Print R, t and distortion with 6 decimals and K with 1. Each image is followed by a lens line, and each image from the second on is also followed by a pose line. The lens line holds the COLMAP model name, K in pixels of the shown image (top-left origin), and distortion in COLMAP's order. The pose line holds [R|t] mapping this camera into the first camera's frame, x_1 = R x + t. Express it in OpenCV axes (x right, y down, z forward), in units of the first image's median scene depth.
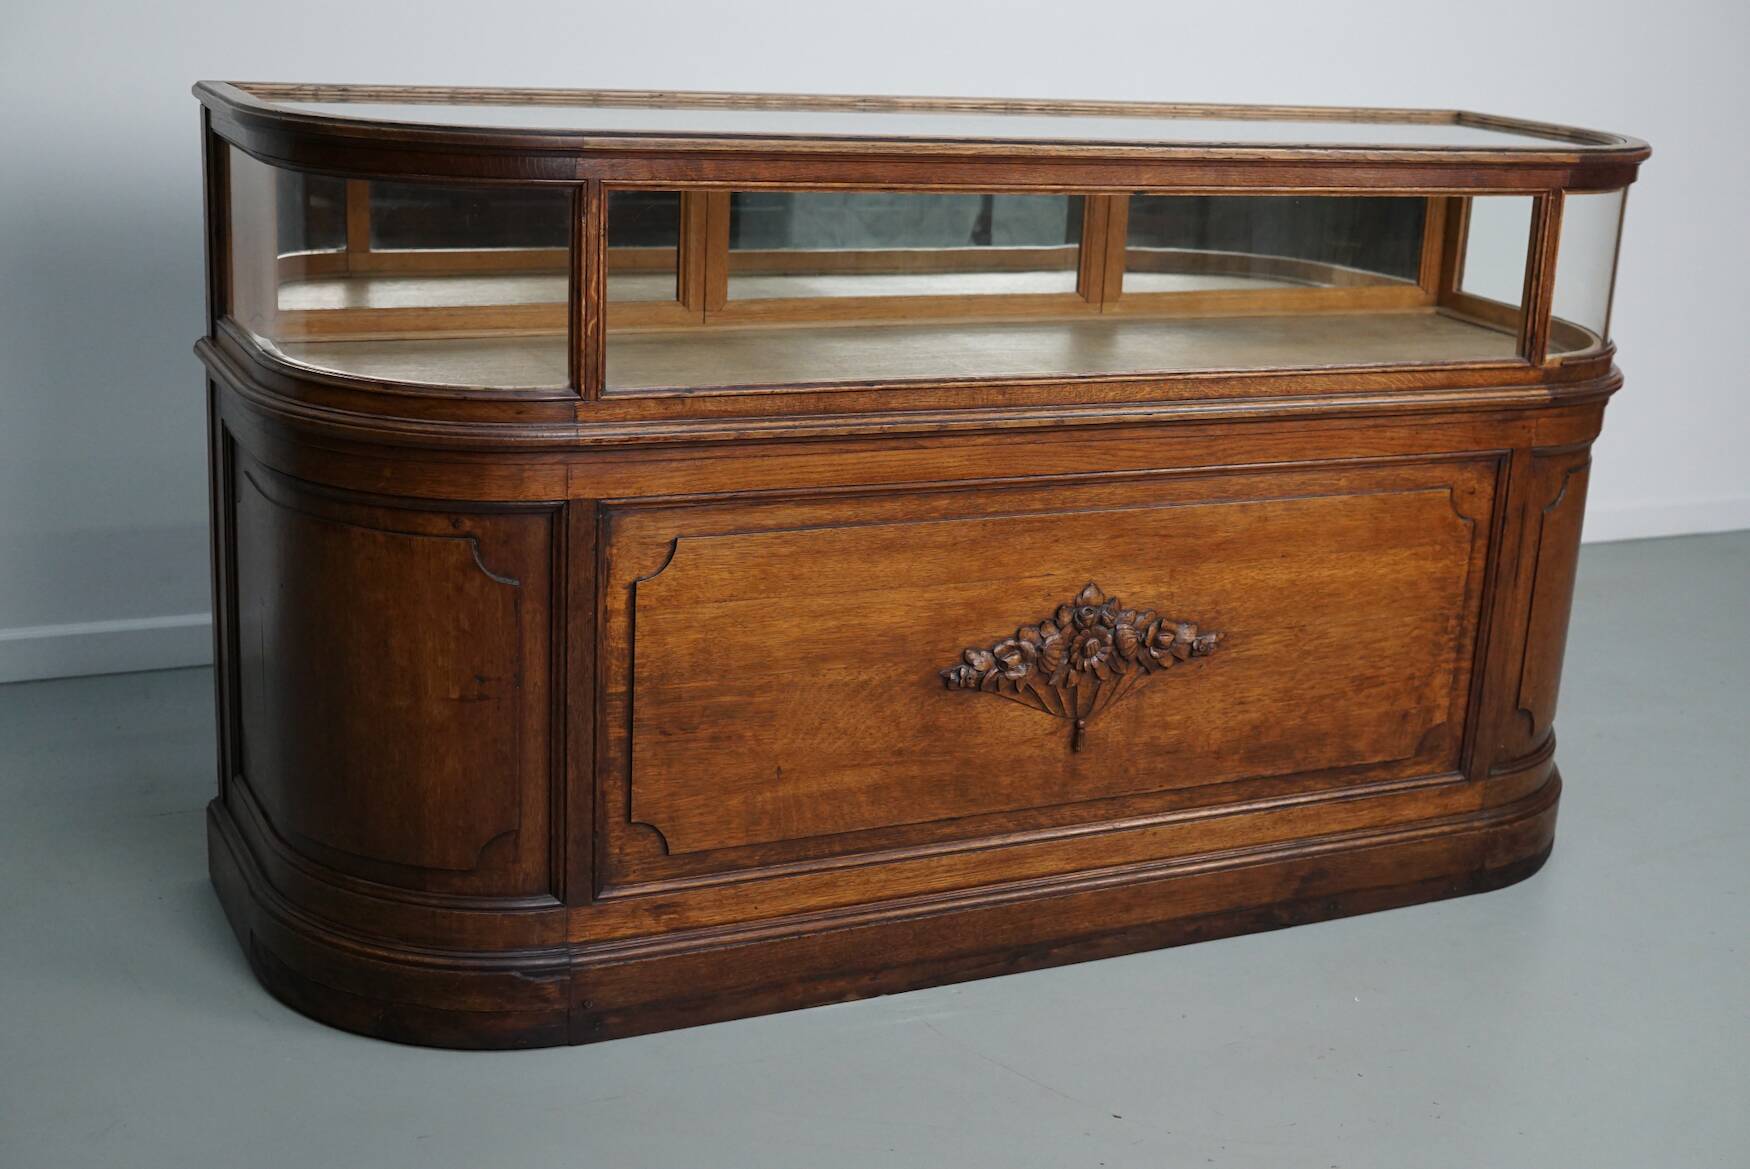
lens RADIAL K [[2261.7, 0, 879.8], [0, 2261.7, 599.2], [0, 0, 1]] dist [-0.149111, 0.328409]
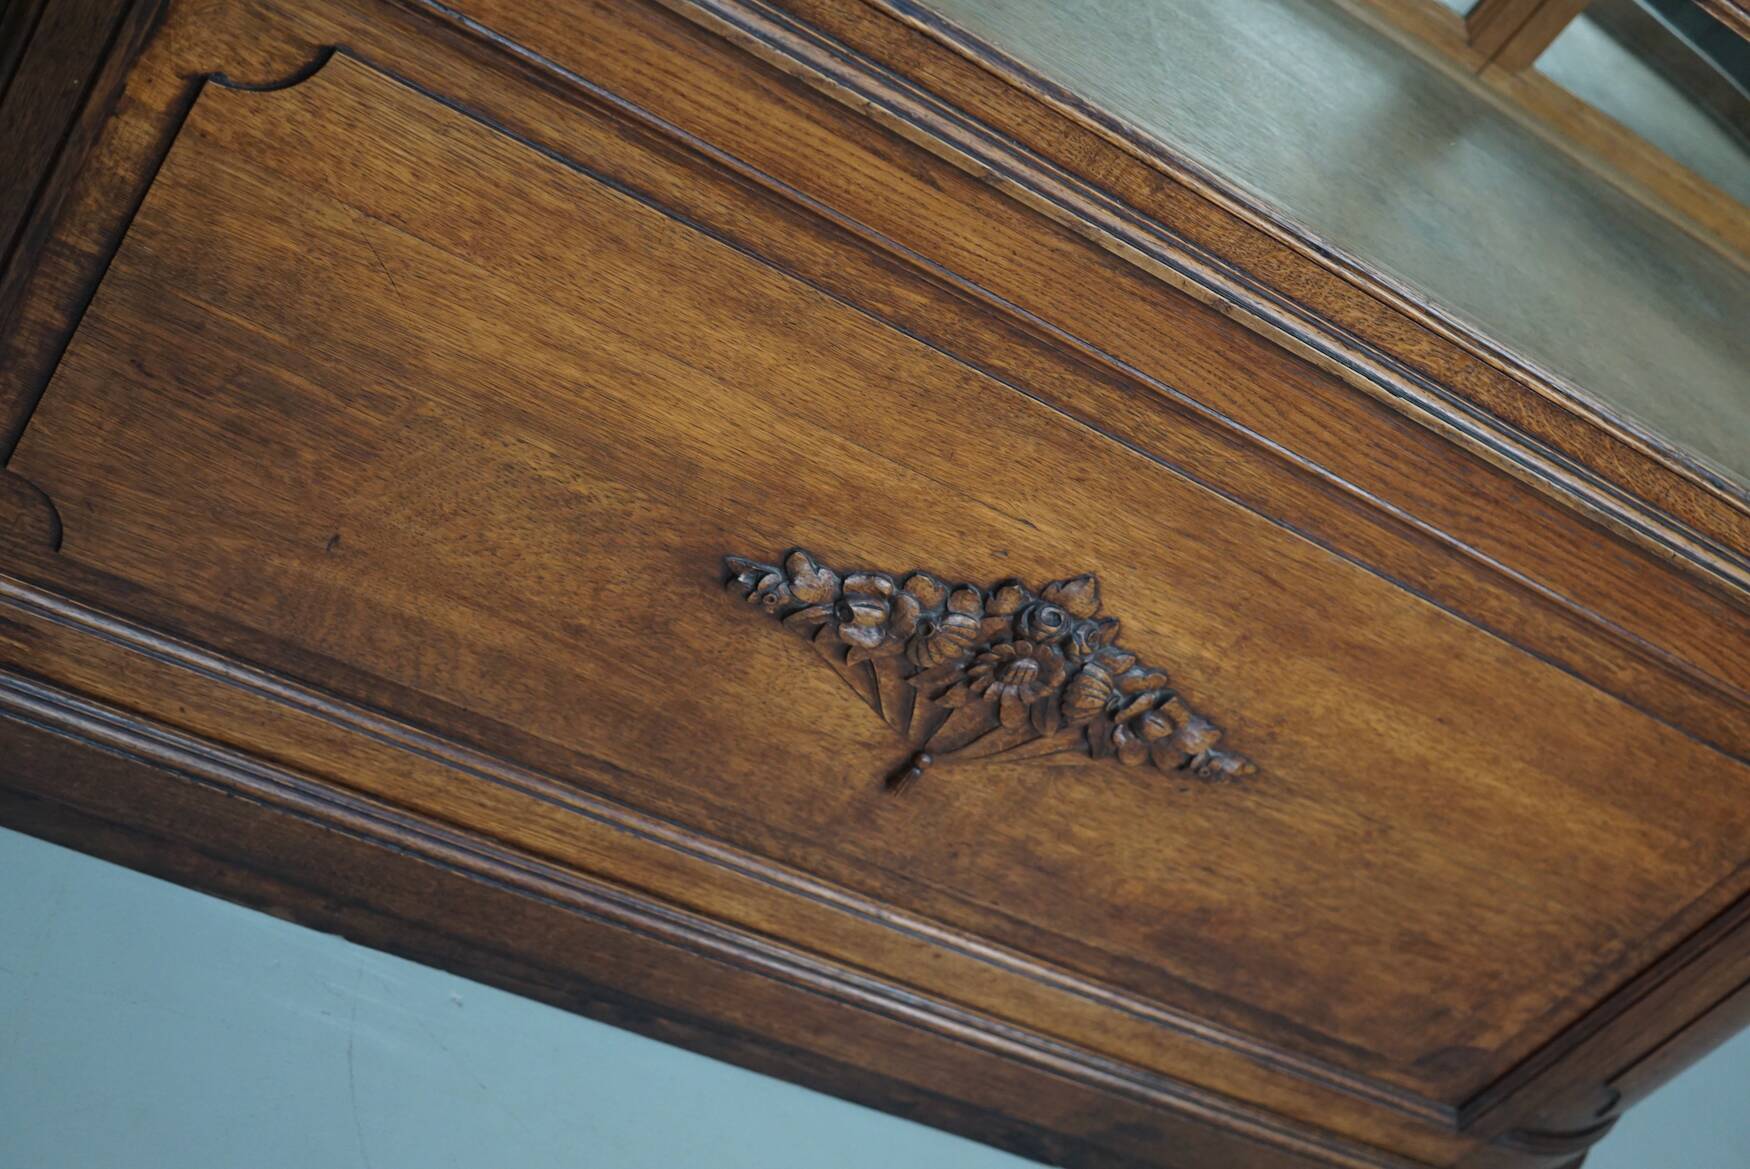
lens RADIAL K [[2261.7, 0, 879.8], [0, 2261.7, 599.2], [0, 0, 1]] dist [-0.149111, 0.328409]
pose [[0.809987, 0.584582, 0.046737, 0.035113], [-0.573012, 0.771952, 0.275224, -0.113065], [0.124812, -0.249709, 0.960243, 0.512635]]
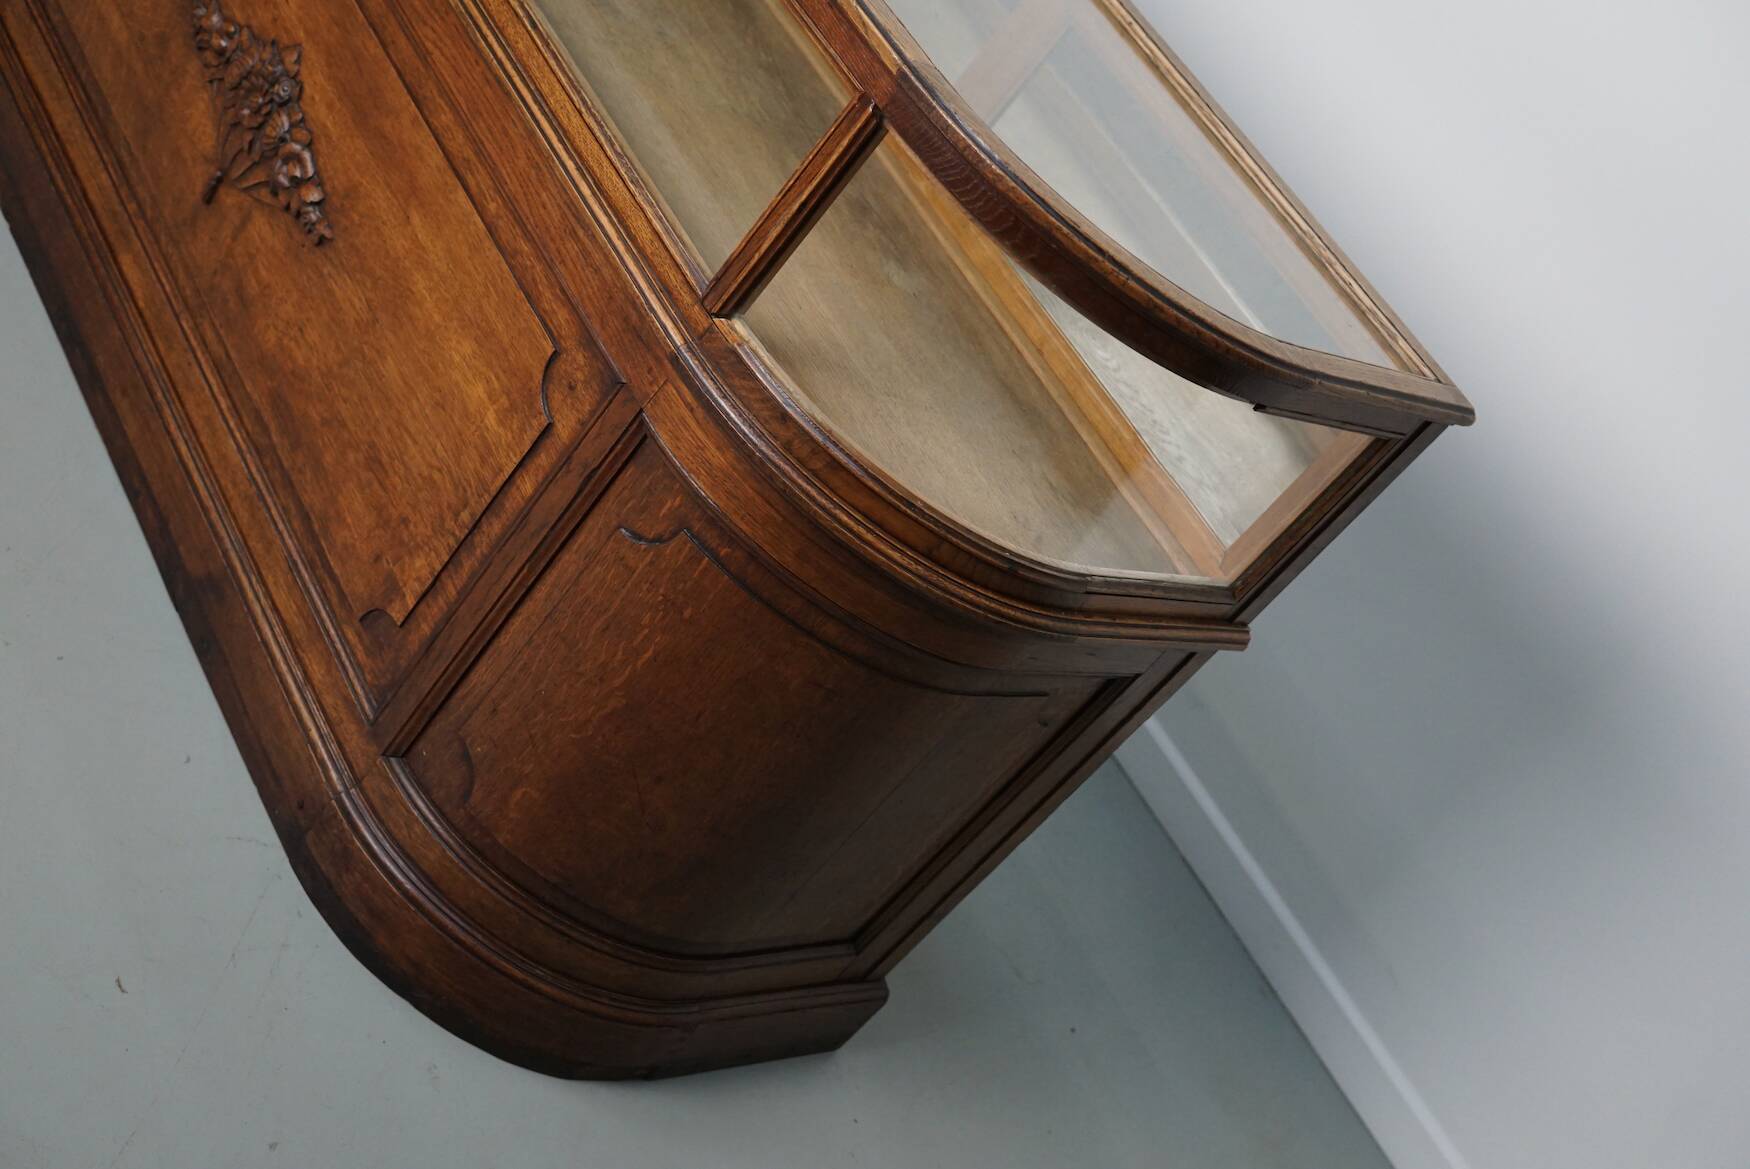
lens RADIAL K [[2261.7, 0, 879.8], [0, 2261.7, 599.2], [0, 0, 1]] dist [-0.149111, 0.328409]
pose [[0.184850, 0.626794, -0.756941, 0.901204], [-0.782644, 0.559723, 0.272358, -0.290784], [0.594389, 0.542070, 0.594022, 0.738873]]
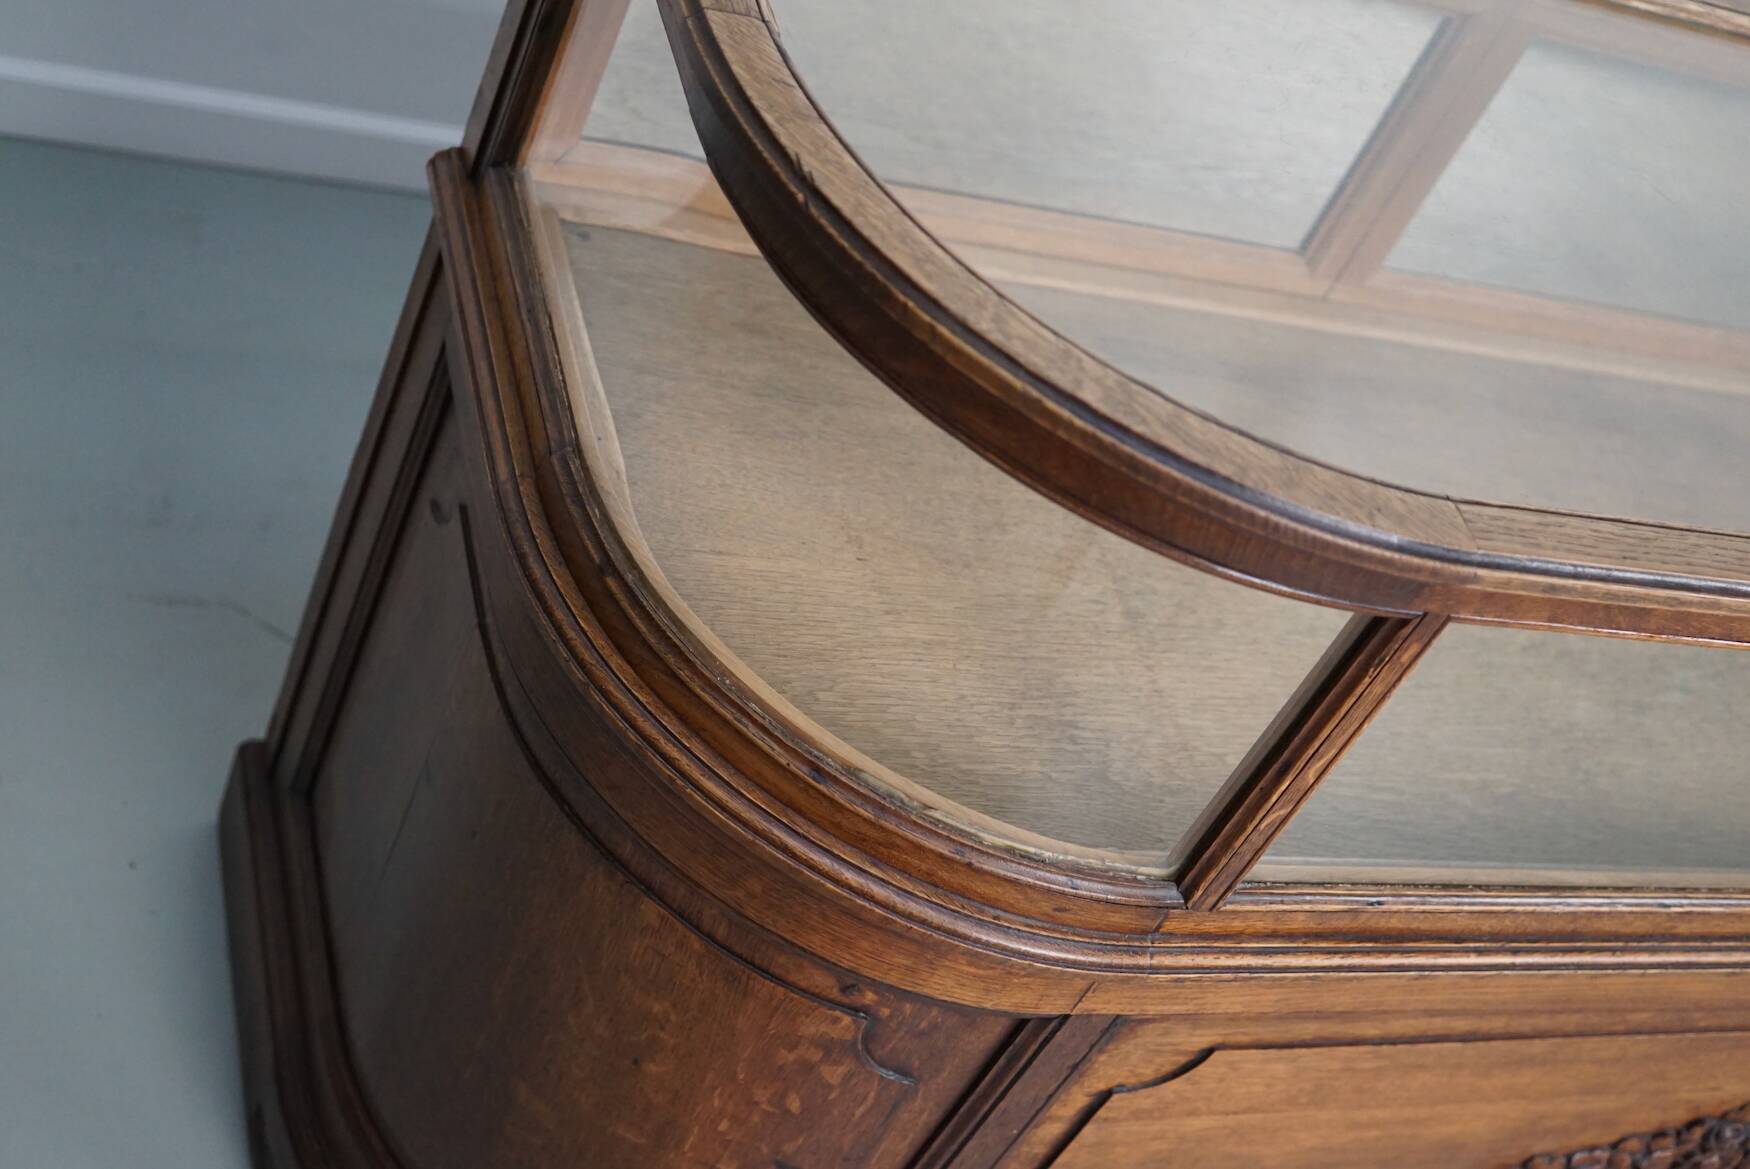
lens RADIAL K [[2261.7, 0, 879.8], [0, 2261.7, 599.2], [0, 0, 1]] dist [-0.149111, 0.328409]
pose [[0.932929, 0.344422, 0.104960, -0.230835], [-0.355830, 0.837378, 0.414949, -0.277754], [0.055027, -0.424466, 0.903770, 0.508361]]
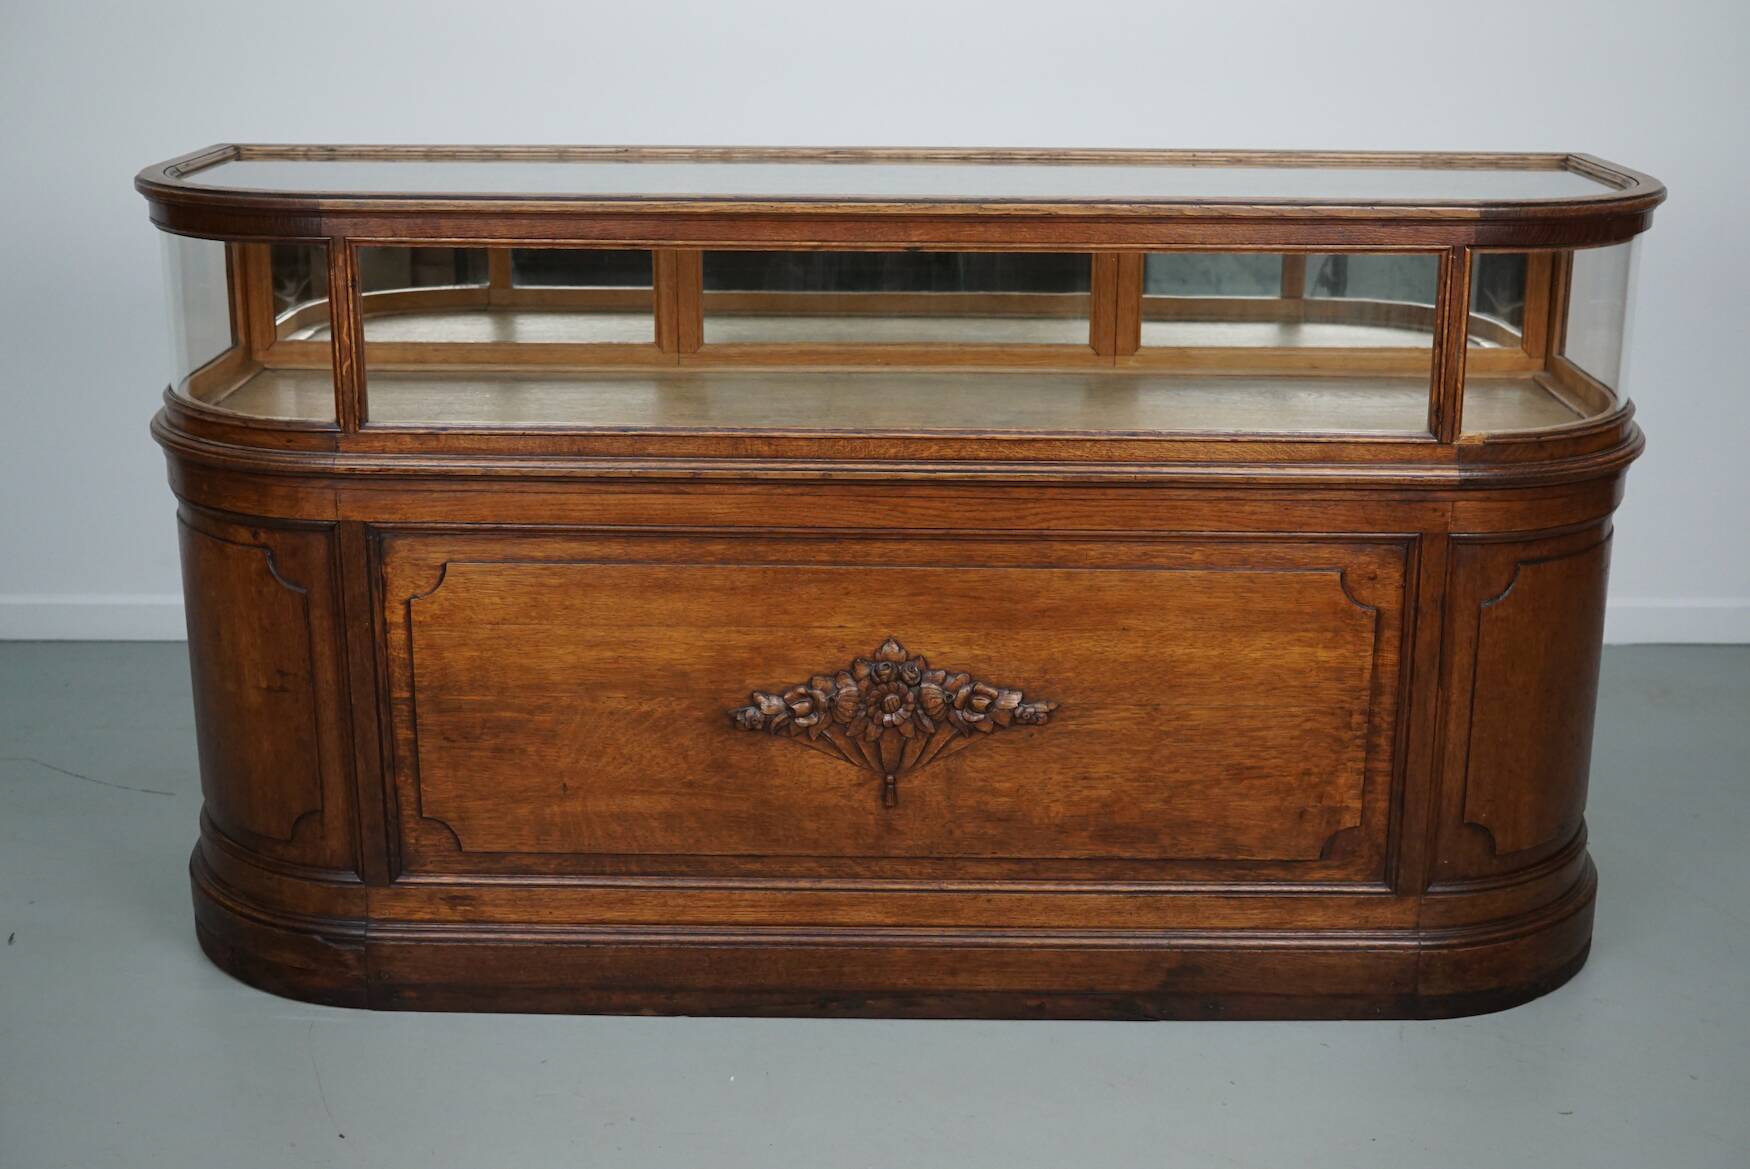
lens RADIAL K [[2261.7, 0, 879.8], [0, 2261.7, 599.2], [0, 0, 1]] dist [-0.149111, 0.328409]
pose [[0.898535, 0.079843, -0.431579, 0.516153], [-0.083028, 0.996481, 0.011489, -0.035410], [0.430978, 0.025510, 0.902002, 0.096785]]
